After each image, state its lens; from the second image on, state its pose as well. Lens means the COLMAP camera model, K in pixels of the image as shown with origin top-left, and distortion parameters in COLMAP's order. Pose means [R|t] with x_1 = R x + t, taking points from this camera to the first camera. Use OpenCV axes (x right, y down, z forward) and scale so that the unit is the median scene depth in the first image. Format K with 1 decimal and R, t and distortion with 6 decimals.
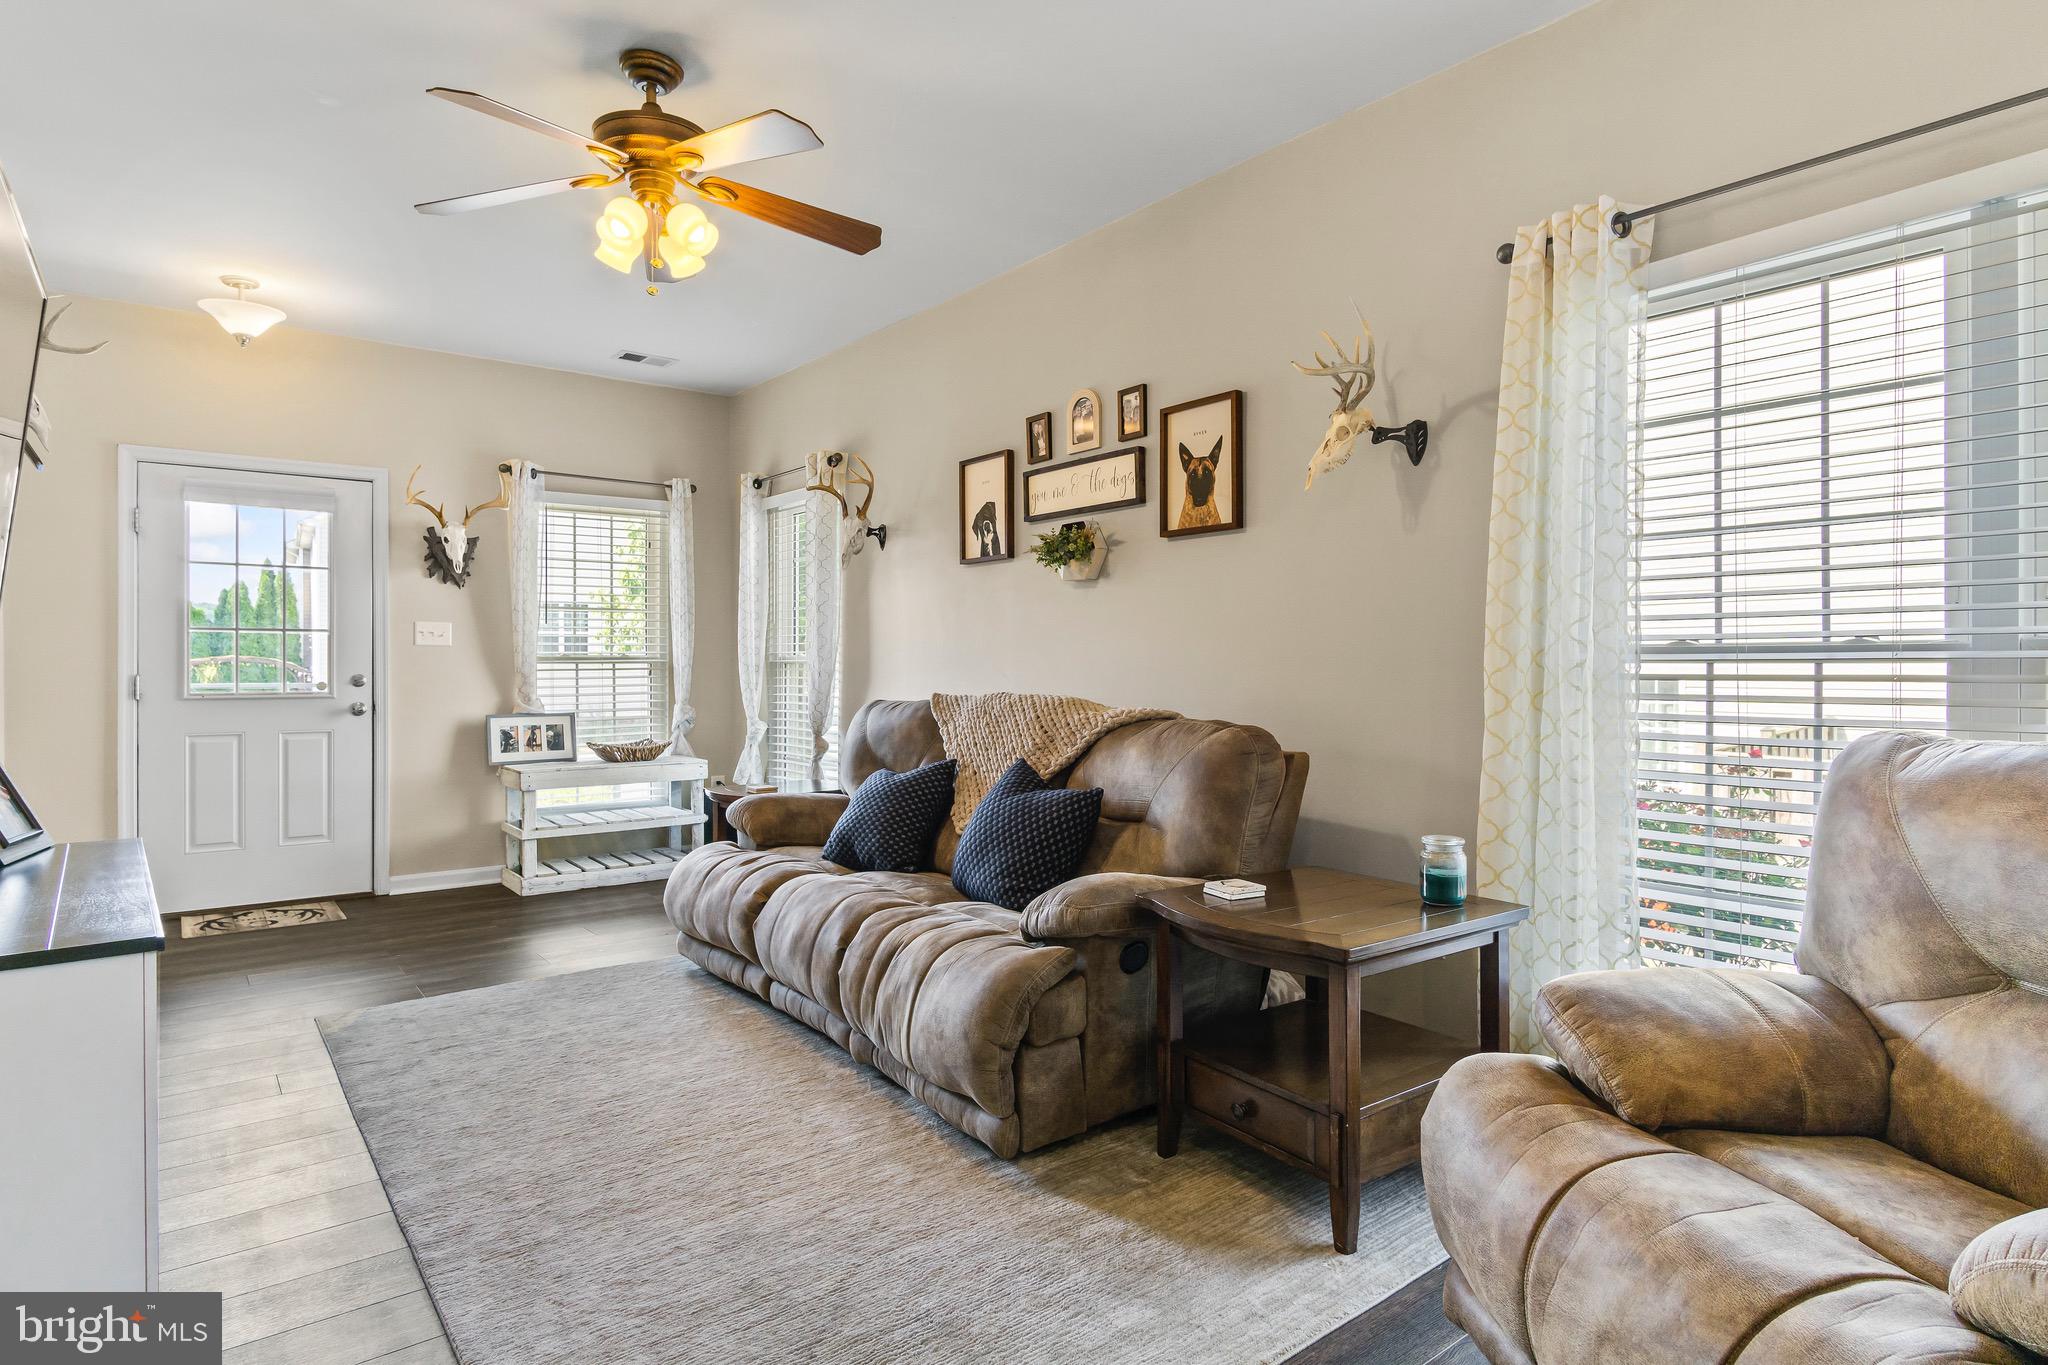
lens RADIAL K [[1095.9, 0, 1021.3], [0, 1095.9, 676.1], [0, 0, 1]] dist [-0.008106, -0.001171]
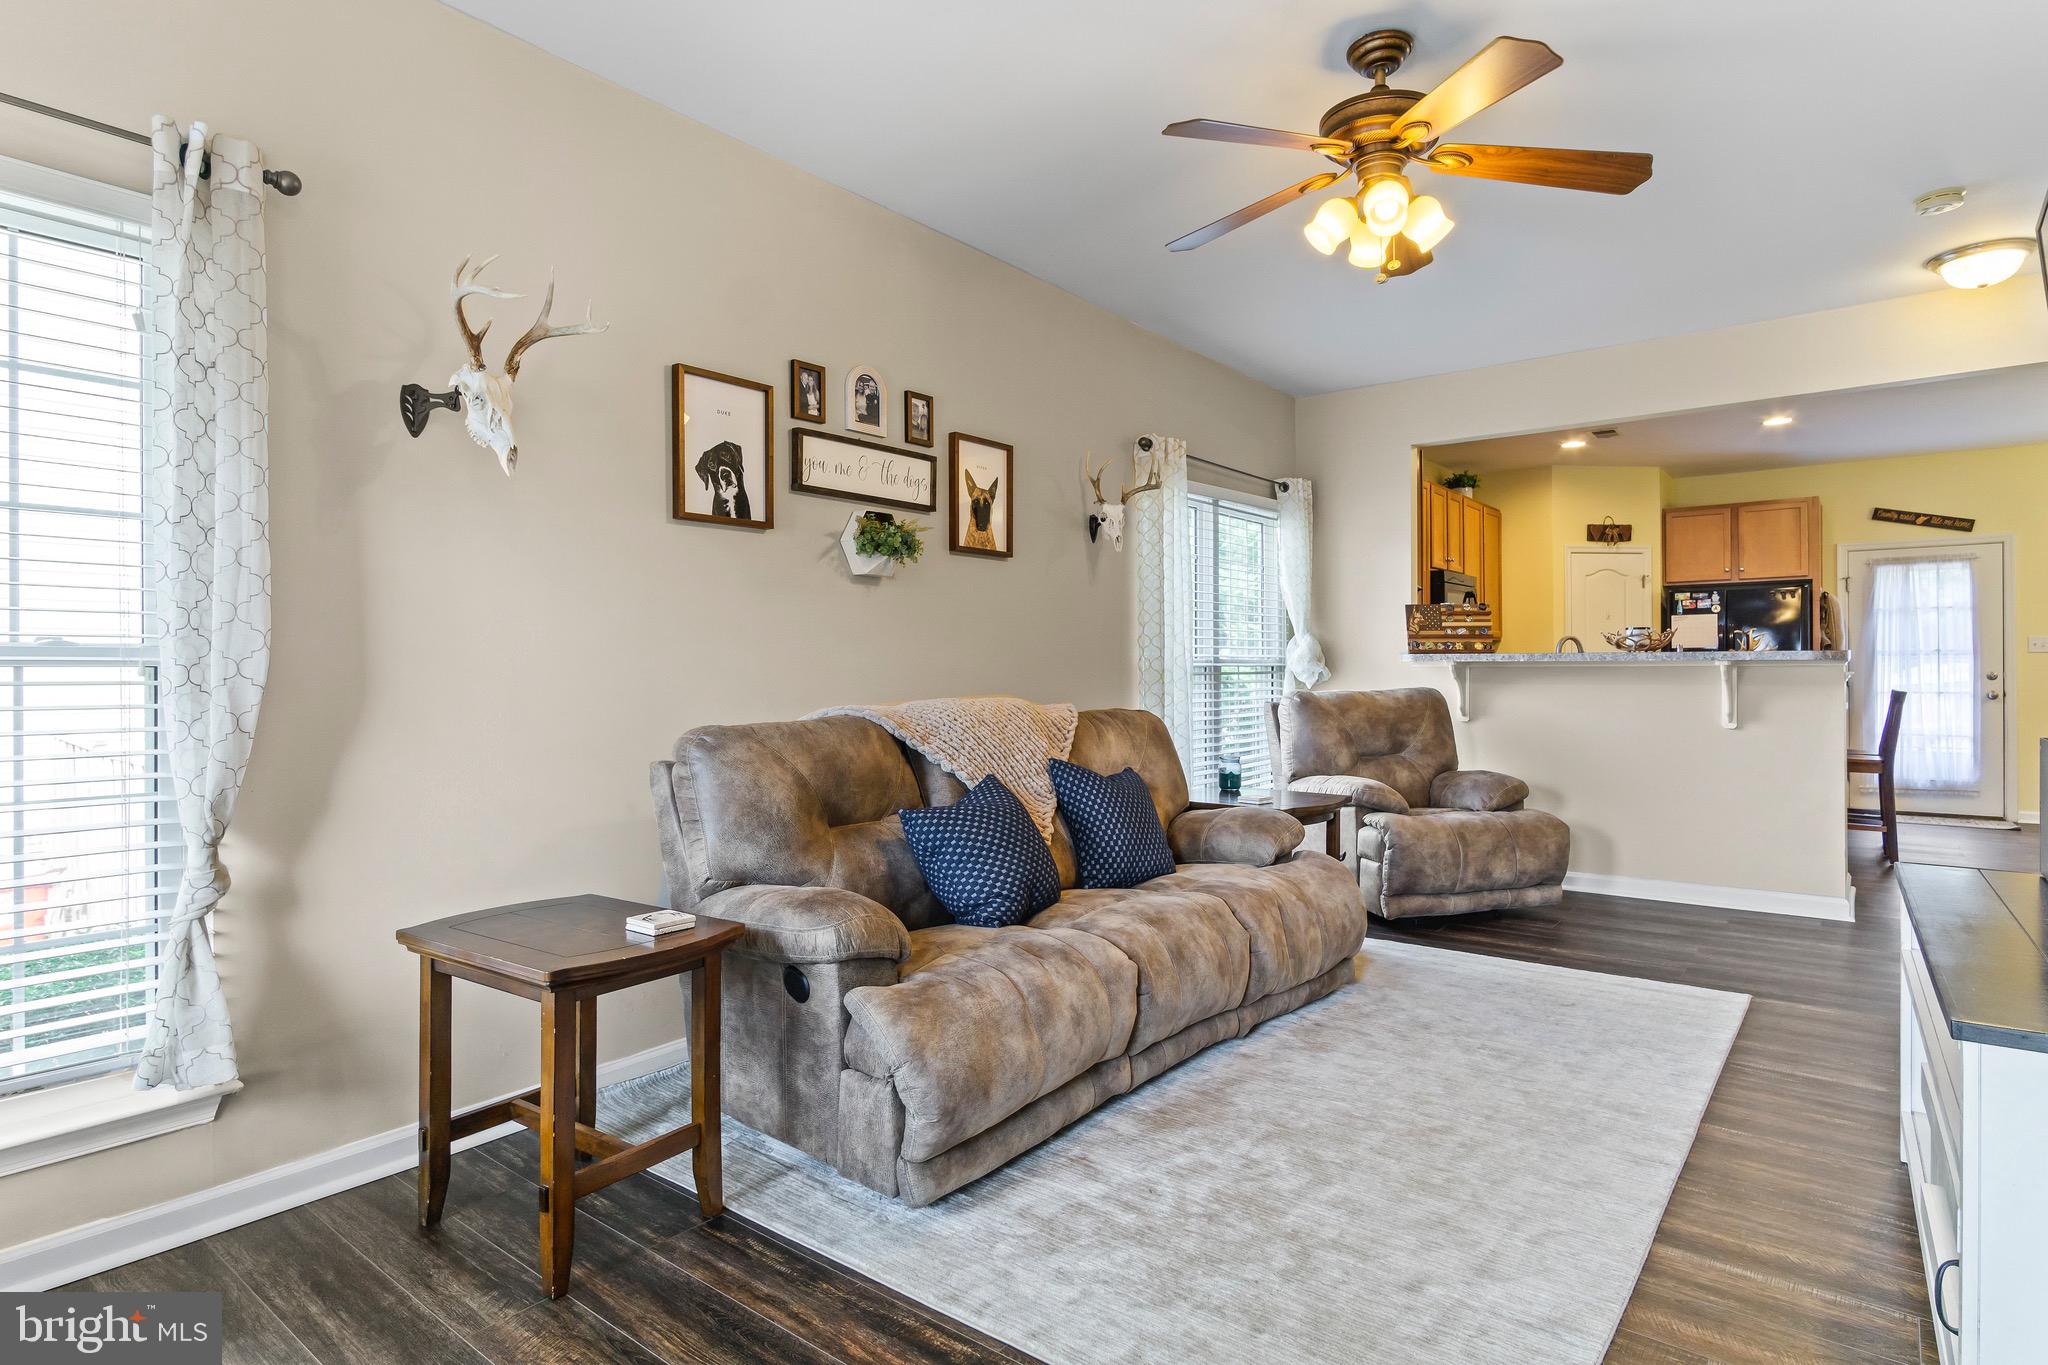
lens RADIAL K [[1093.7, 0, 1022.2], [0, 1093.7, 666.7], [0, 0, 1]] dist [-0.004515, 0.001195]
pose [[-0.233936, 0.000839, 0.972252, -0.755681], [0.010924, 0.999939, 0.001766, -0.010472], [-0.972191, 0.011034, -0.233931, 0.960226]]
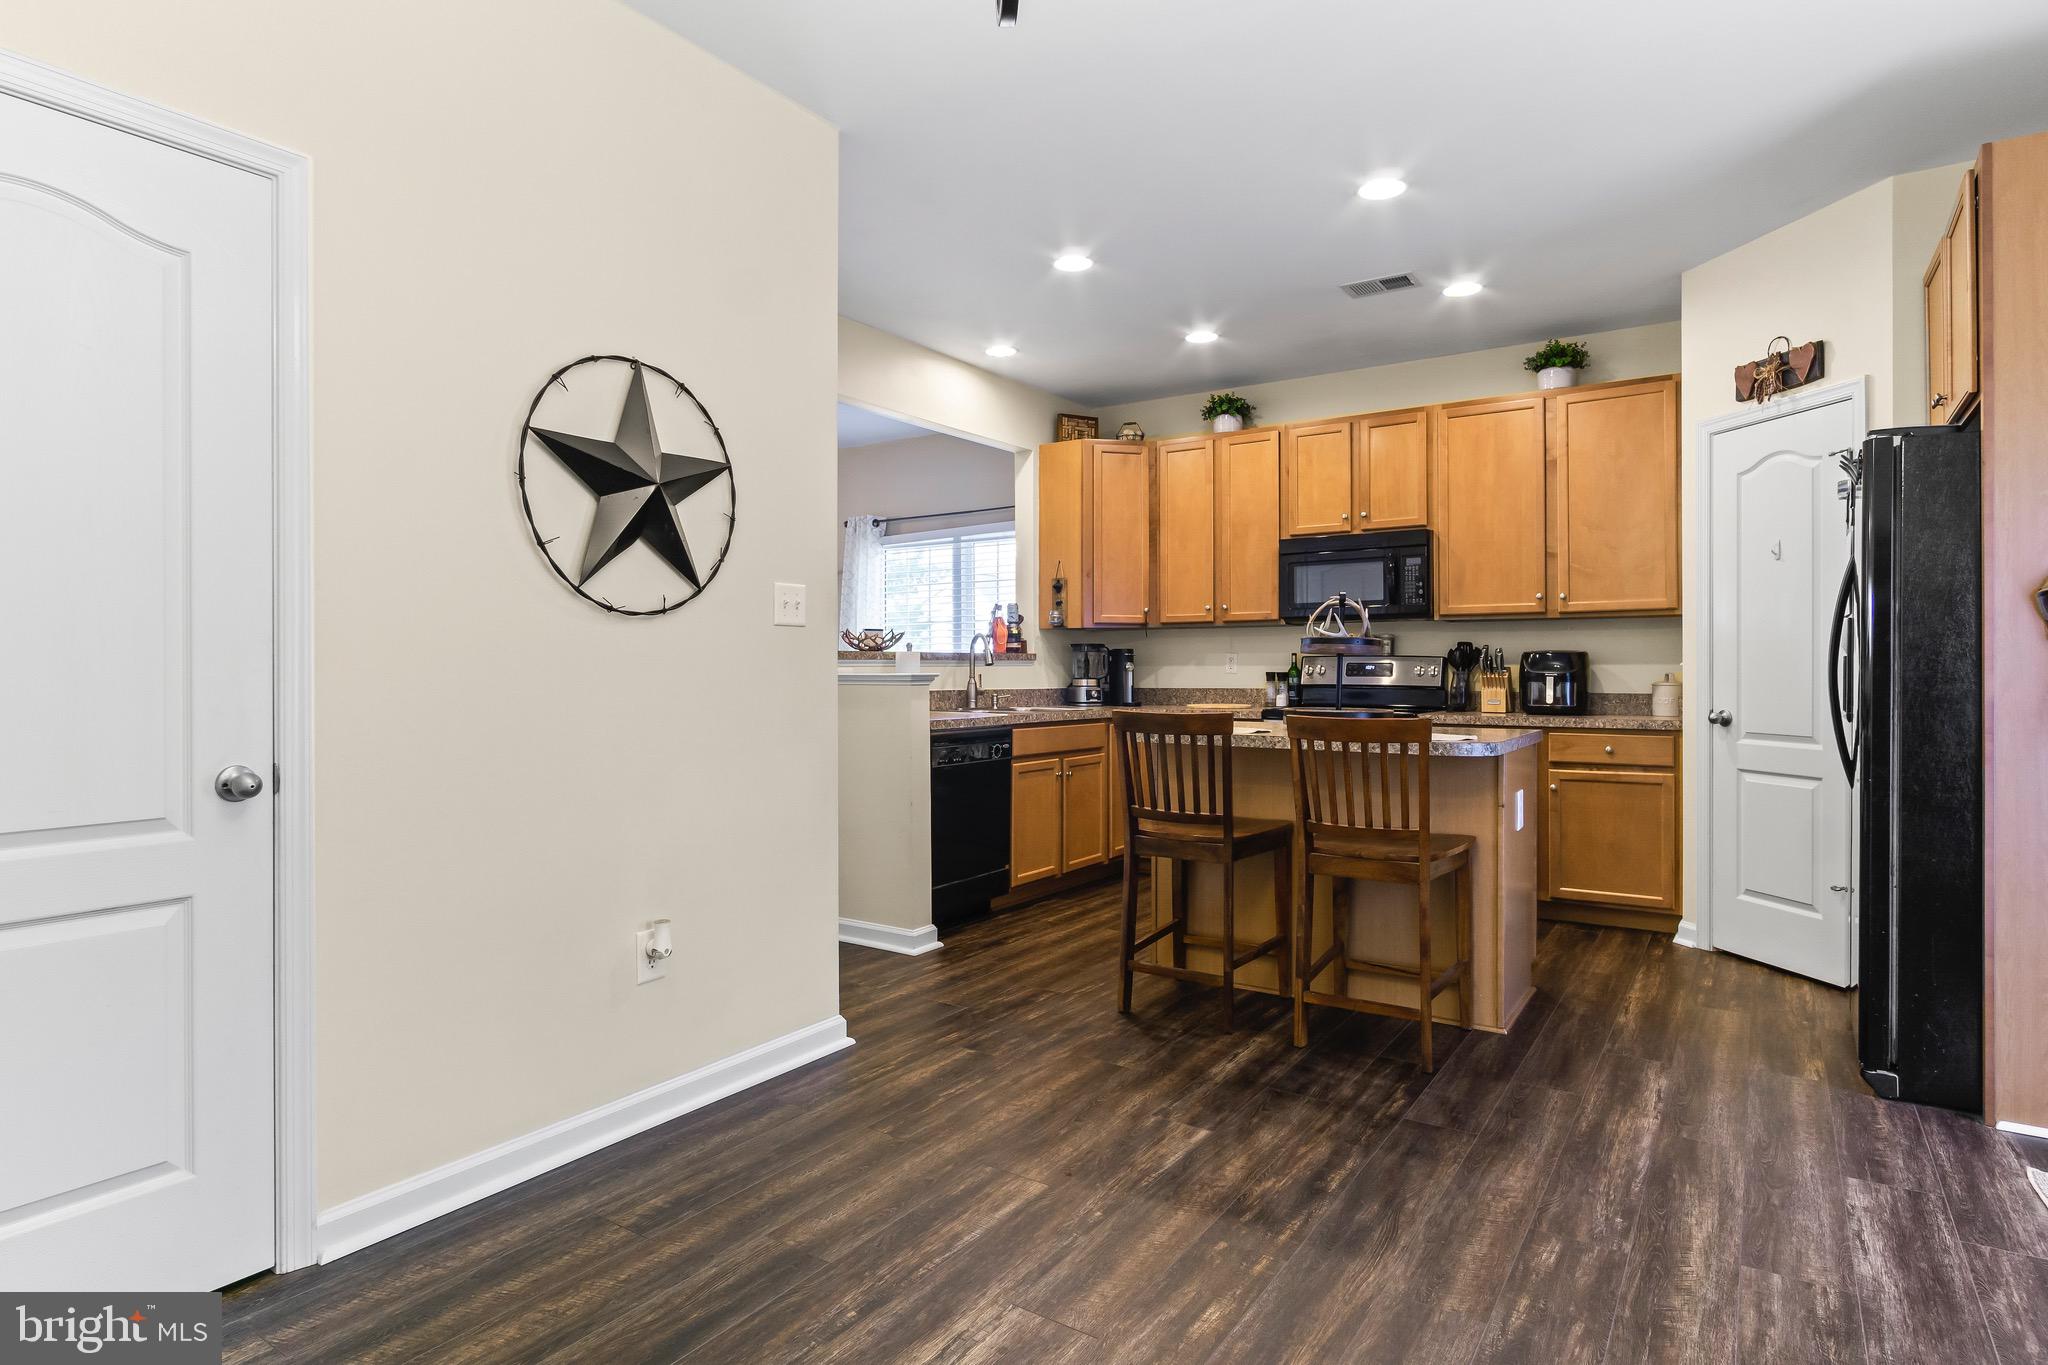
lens RADIAL K [[1095.9, 0, 1017.6], [0, 1095.9, 674.0], [0, 0, 1]] dist [-0.008106, -0.001171]
pose [[0.953342, -0.003609, 0.301871, 0.000222], [0.004918, 0.999982, -0.003578, 0.012450], [-0.301852, 0.004896, 0.953342, -1.112503]]
